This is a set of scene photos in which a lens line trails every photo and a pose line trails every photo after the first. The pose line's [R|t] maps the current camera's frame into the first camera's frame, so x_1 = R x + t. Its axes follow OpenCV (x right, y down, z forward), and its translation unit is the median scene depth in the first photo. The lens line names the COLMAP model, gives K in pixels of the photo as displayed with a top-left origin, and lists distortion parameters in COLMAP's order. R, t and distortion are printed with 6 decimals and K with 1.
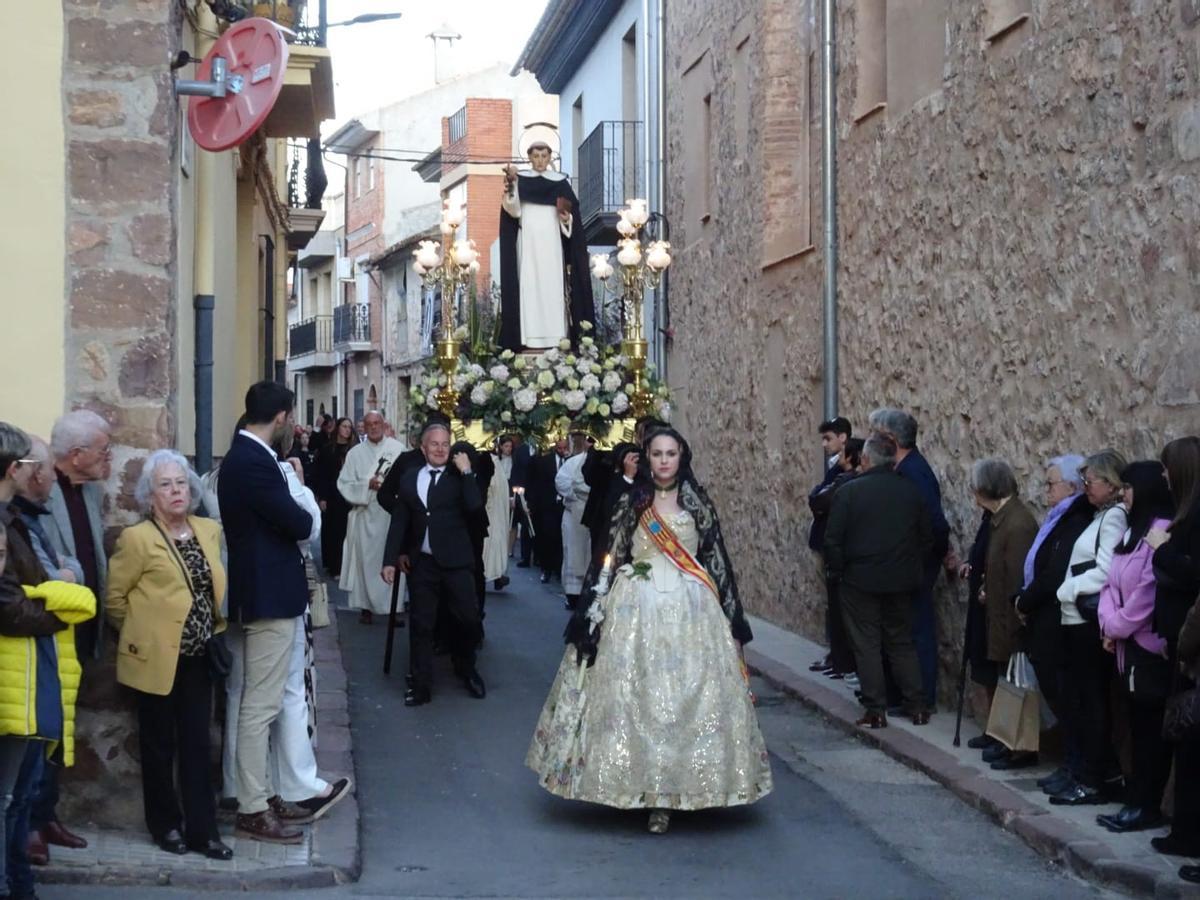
lens RADIAL K [[2488.1, 0, 623.9], [0, 2488.1, 450.5], [0, 0, 1]] dist [0.053534, 0.000000]
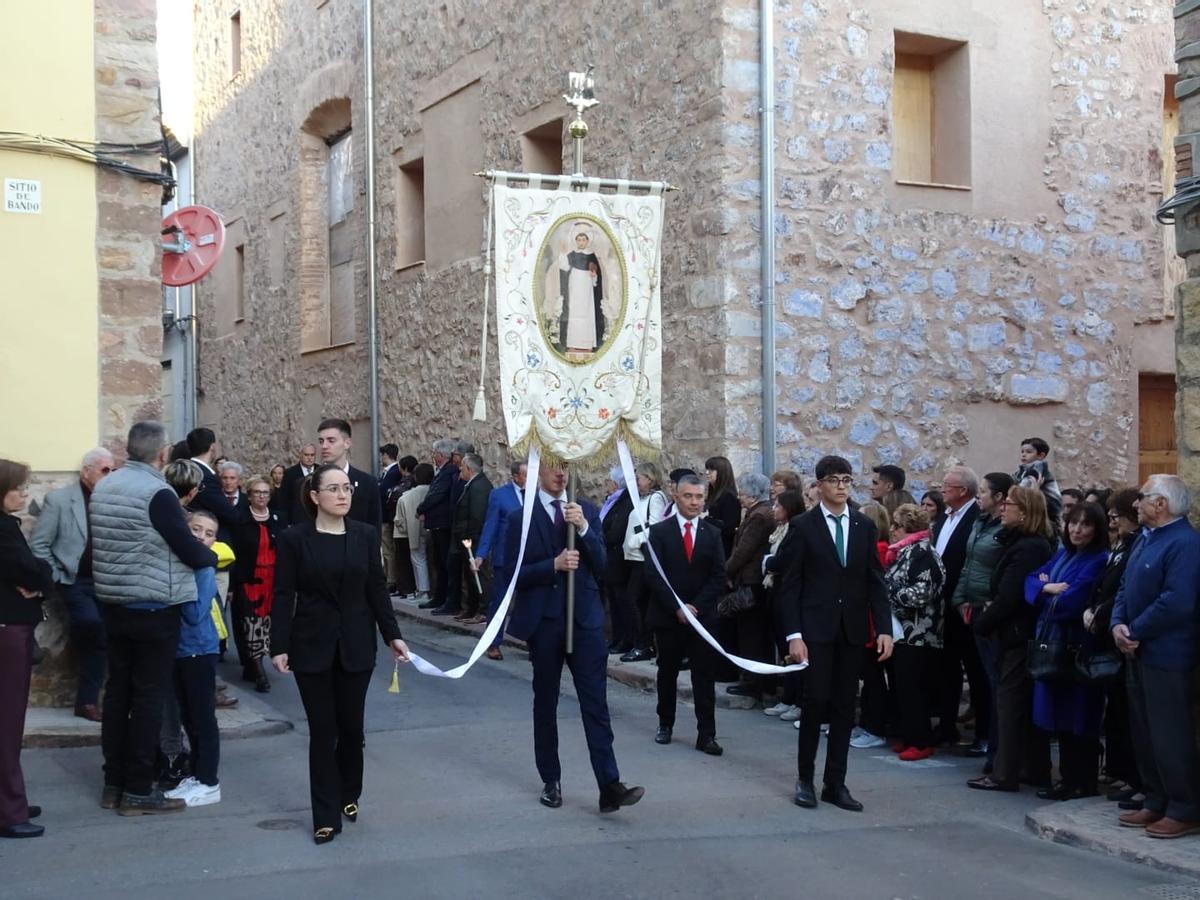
lens RADIAL K [[1502.3, 0, 609.3], [0, 1502.3, 445.8], [0, 0, 1]] dist [0.024941, 0.000000]
pose [[0.926613, -0.006487, 0.375961, -0.199362], [0.009261, 0.999942, -0.005571, -0.006202], [-0.375903, 0.008644, 0.926619, -0.008077]]
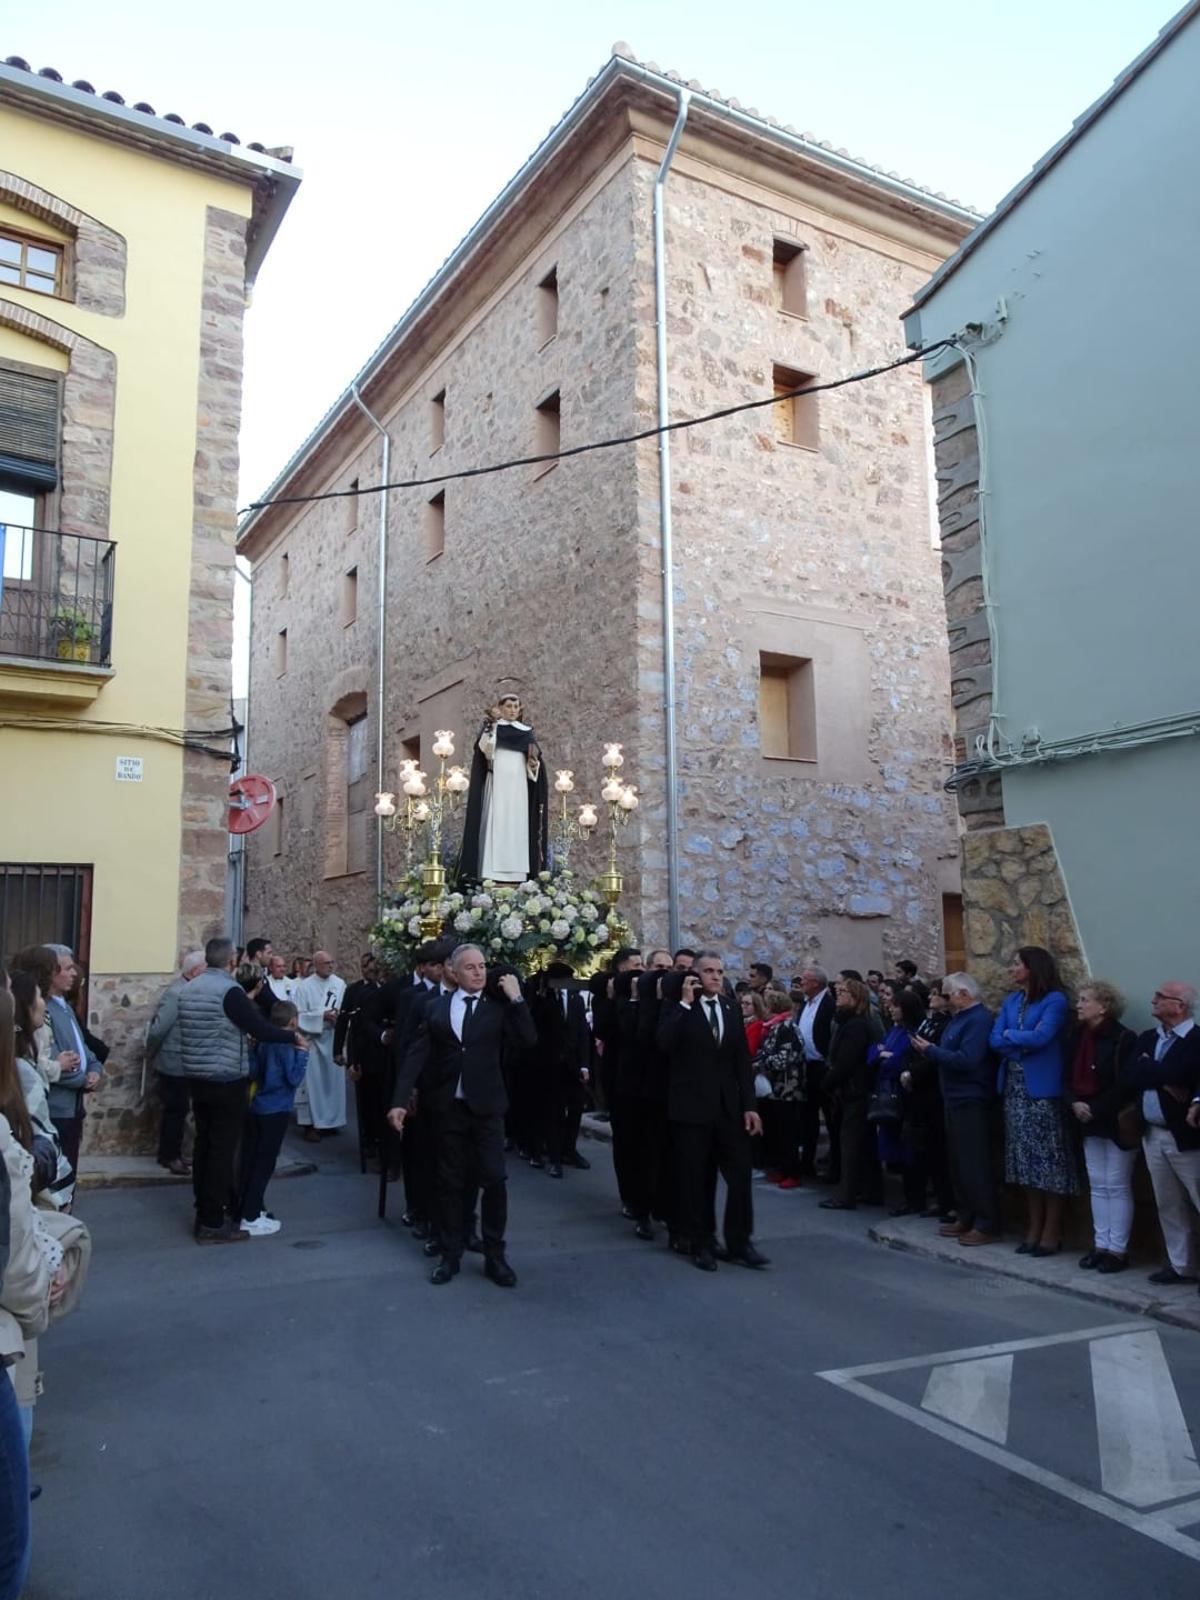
lens RADIAL K [[1134.1, 0, 600.9], [0, 1134.1, 792.8], [0, 0, 1]] dist [0.009242, -0.006102]
pose [[0.910474, 0.044484, 0.411167, -0.209972], [0.013882, 0.990351, -0.137885, -0.009643], [-0.413333, 0.131249, 0.901071, -0.029082]]
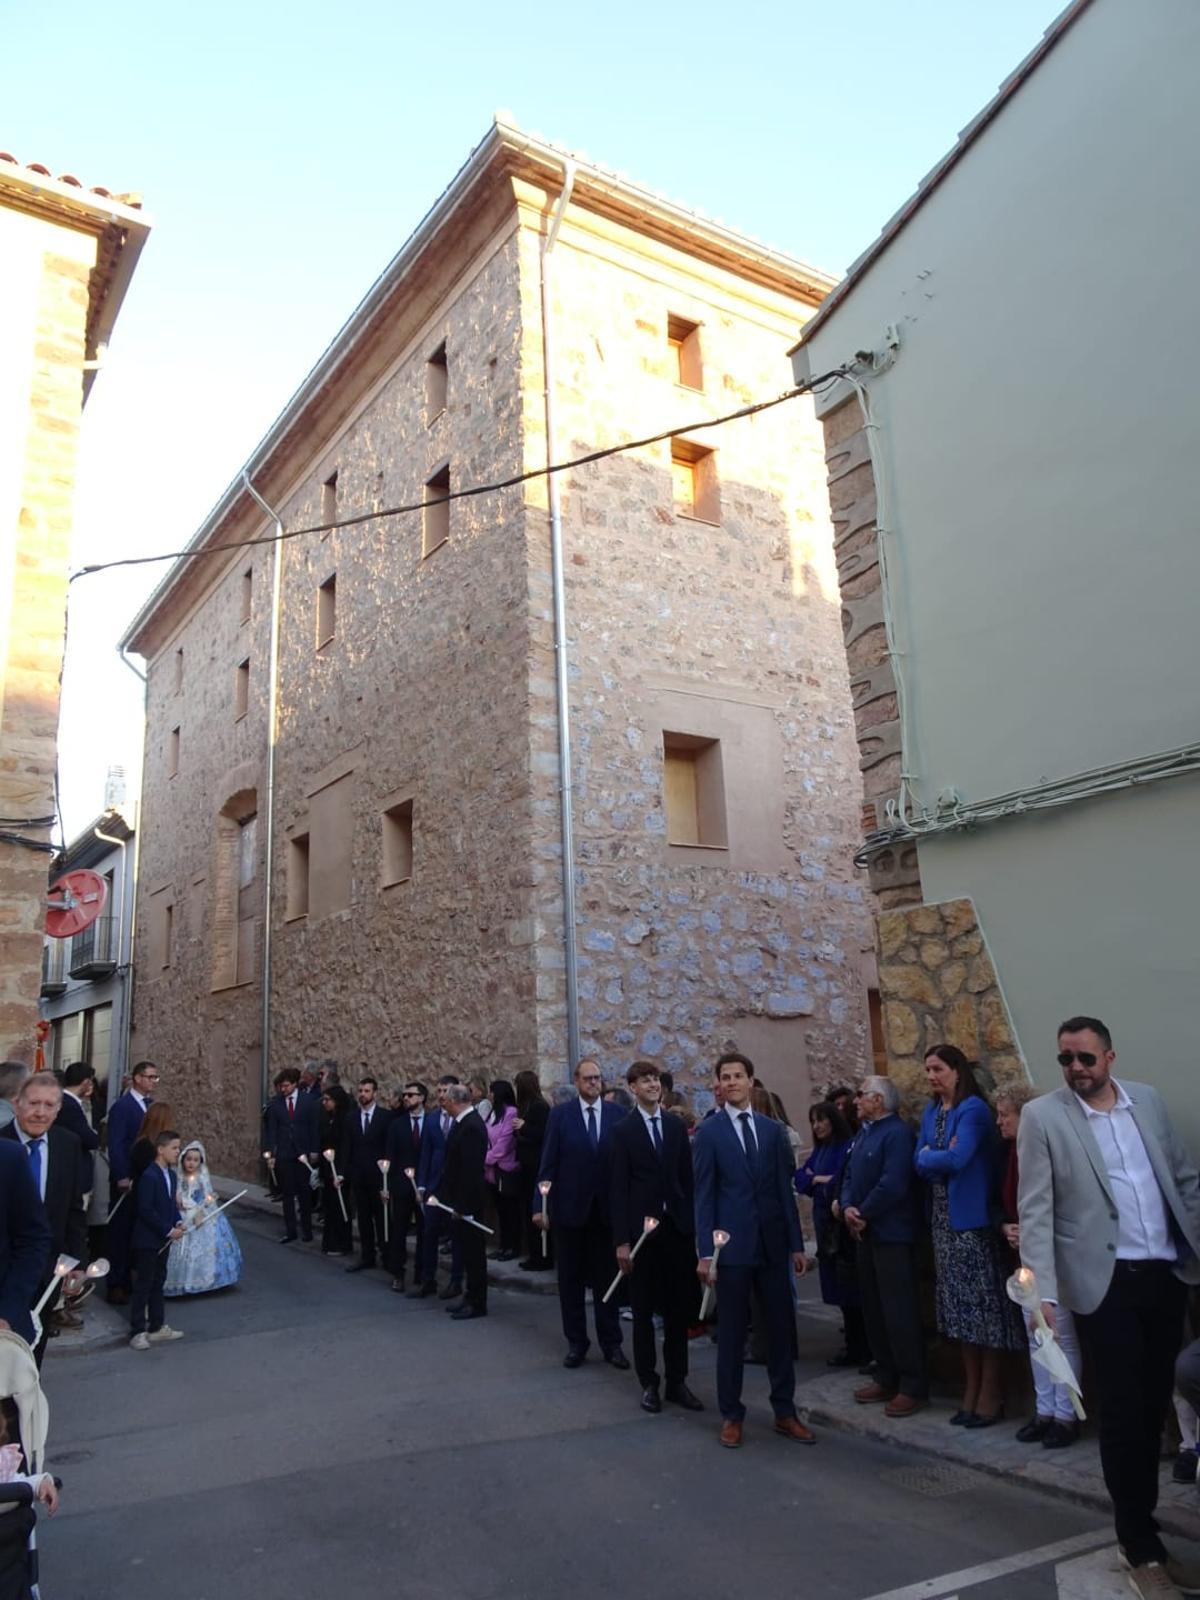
lens RADIAL K [[1134.1, 0, 599.3], [0, 1134.1, 793.0], [0, 0, 1]] dist [0.009242, -0.006102]
pose [[0.887274, 0.069252, 0.456015, -0.148456], [0.041679, 0.972582, -0.228793, -0.008452], [-0.459357, 0.222008, 0.860060, 0.027769]]
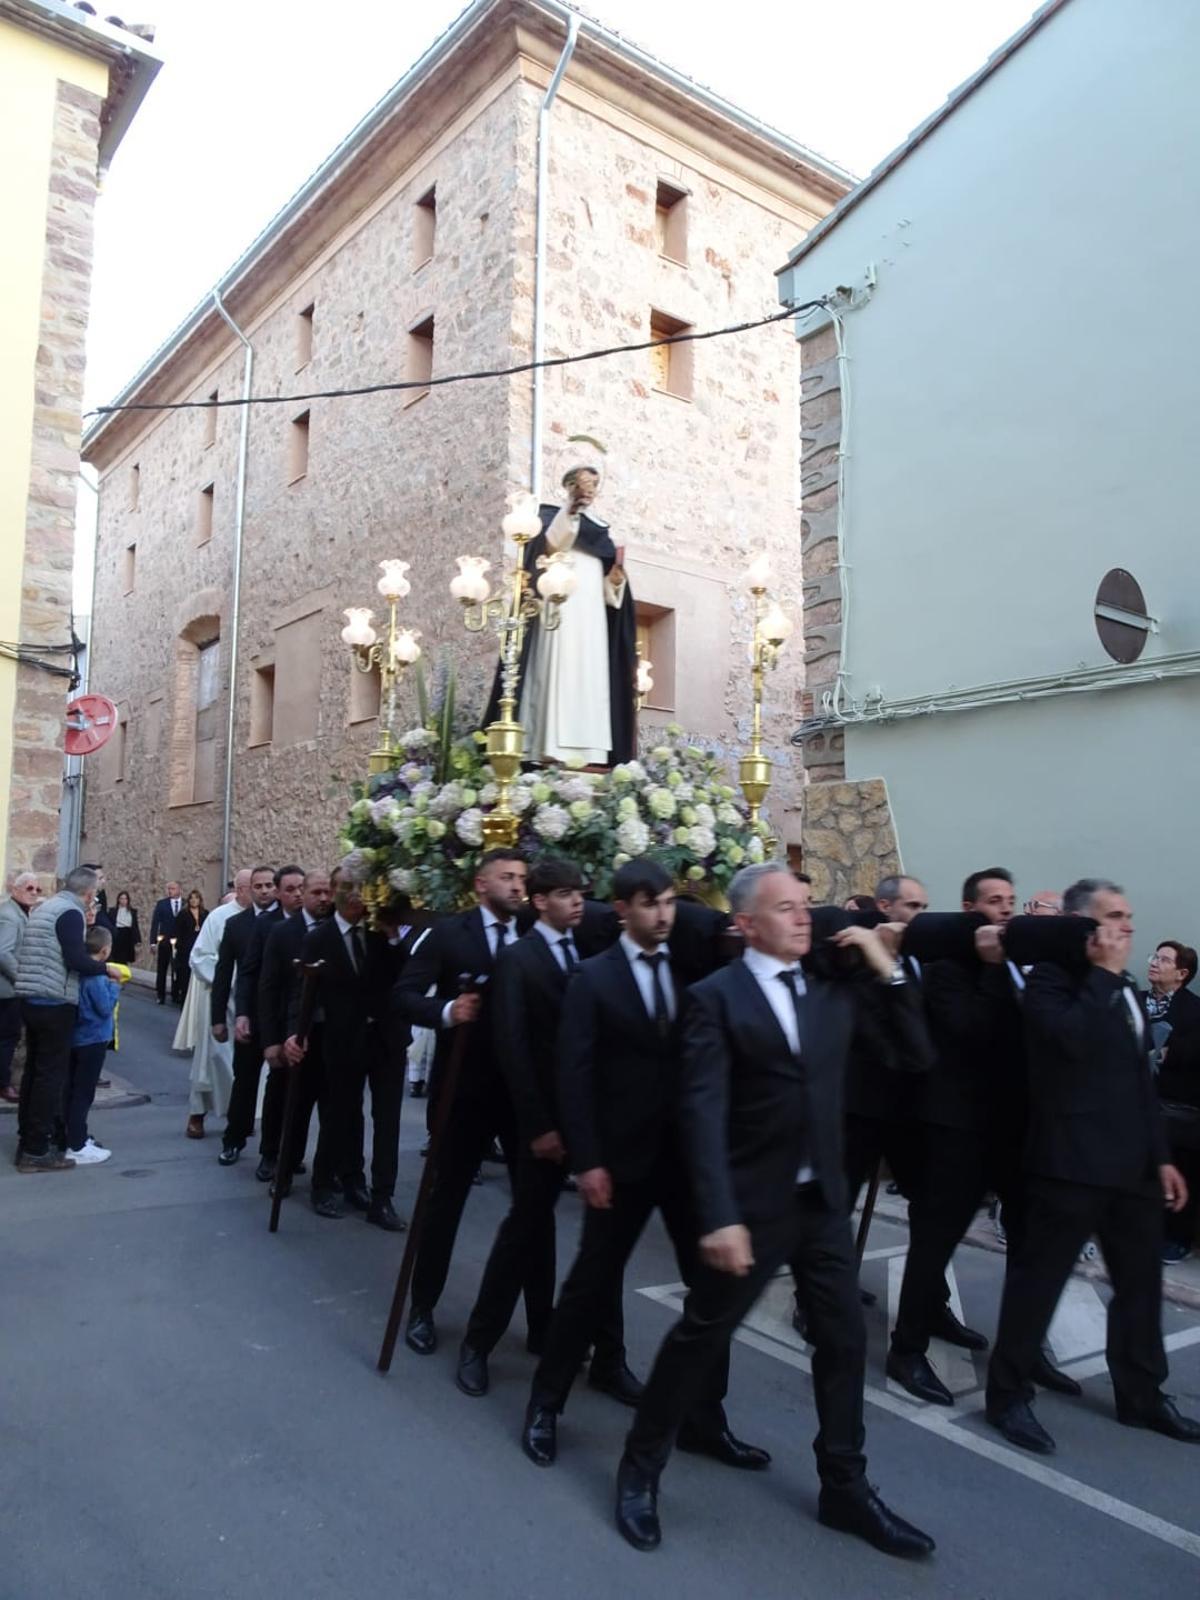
lens RADIAL K [[1134.1, 0, 600.1], [0, 1134.1, 792.6], [0, 0, 1]] dist [0.009242, -0.006102]
pose [[0.851458, 0.060681, 0.520900, -0.208882], [-0.016363, 0.995873, -0.089265, -0.007225], [-0.524168, 0.067482, 0.848937, -0.033852]]
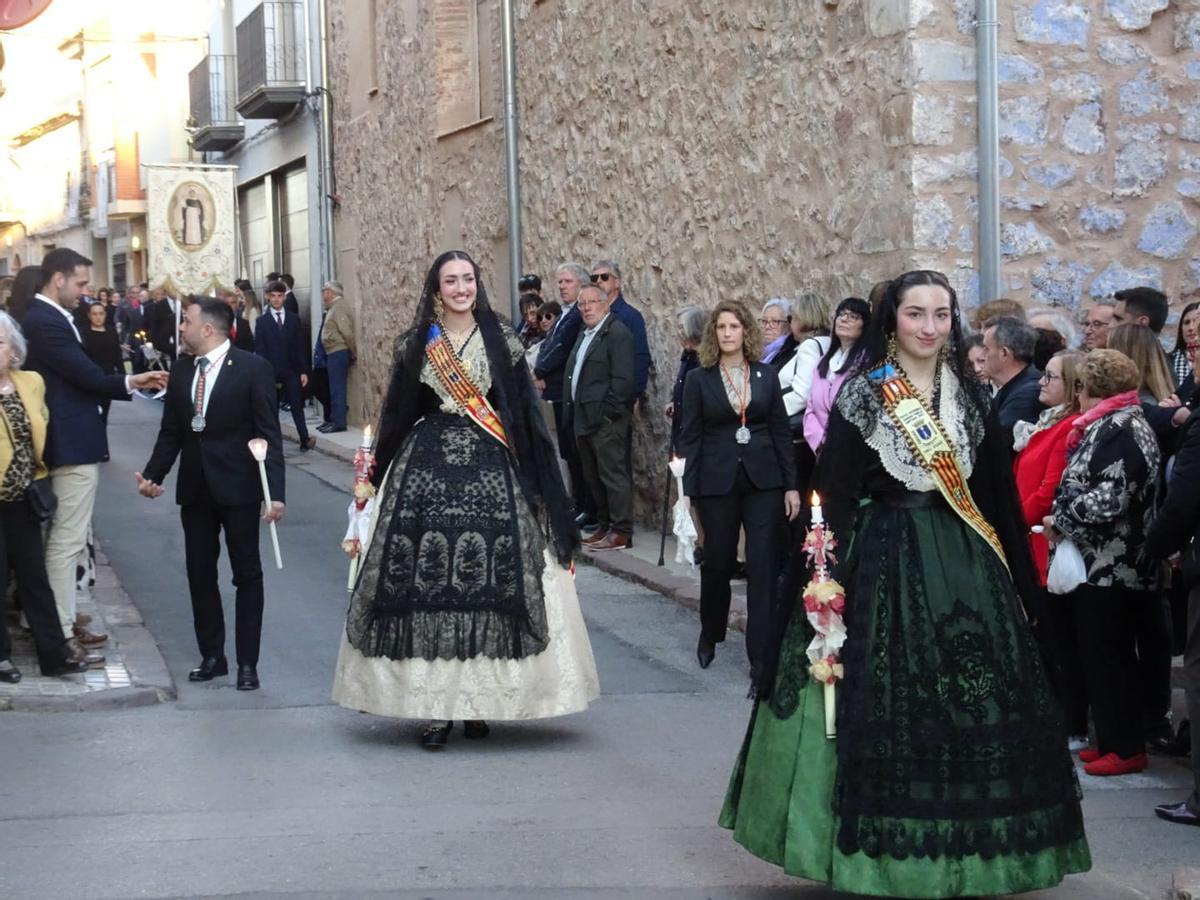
lens RADIAL K [[2288.2, 0, 614.3], [0, 2288.2, 433.0], [0, 0, 1]] dist [0.029332, 0.000000]
pose [[0.986150, -0.031250, 0.162884, -0.053800], [0.022339, 0.998167, 0.056254, 0.002007], [-0.164343, -0.051836, 0.985040, -0.014400]]
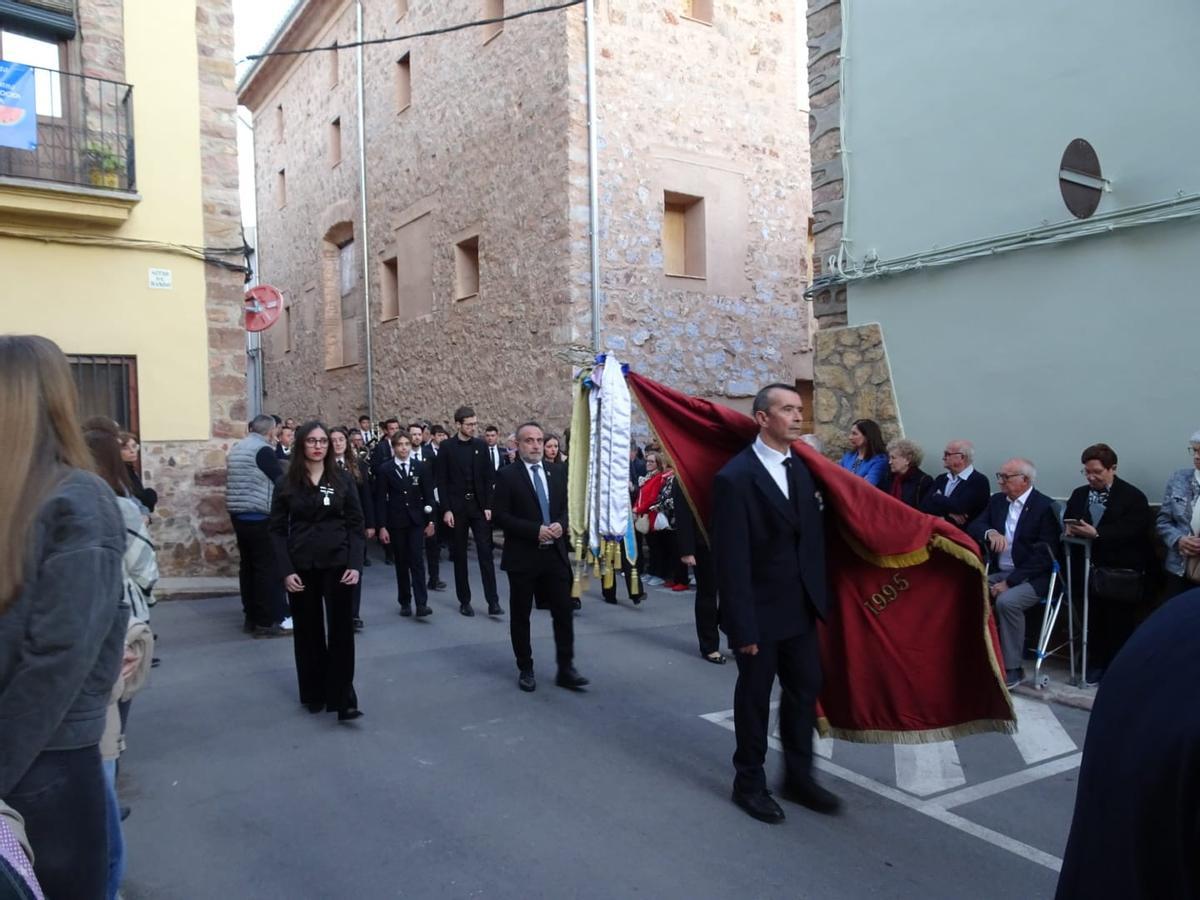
lens RADIAL K [[850.6, 0, 605.5], [0, 850.6, 449.0], [0, 0, 1]] dist [0.009242, -0.006102]
pose [[0.876053, -0.031655, 0.481175, -0.206995], [0.020163, 0.999375, 0.029036, -0.006688], [-0.481793, -0.015735, 0.876144, -0.018546]]
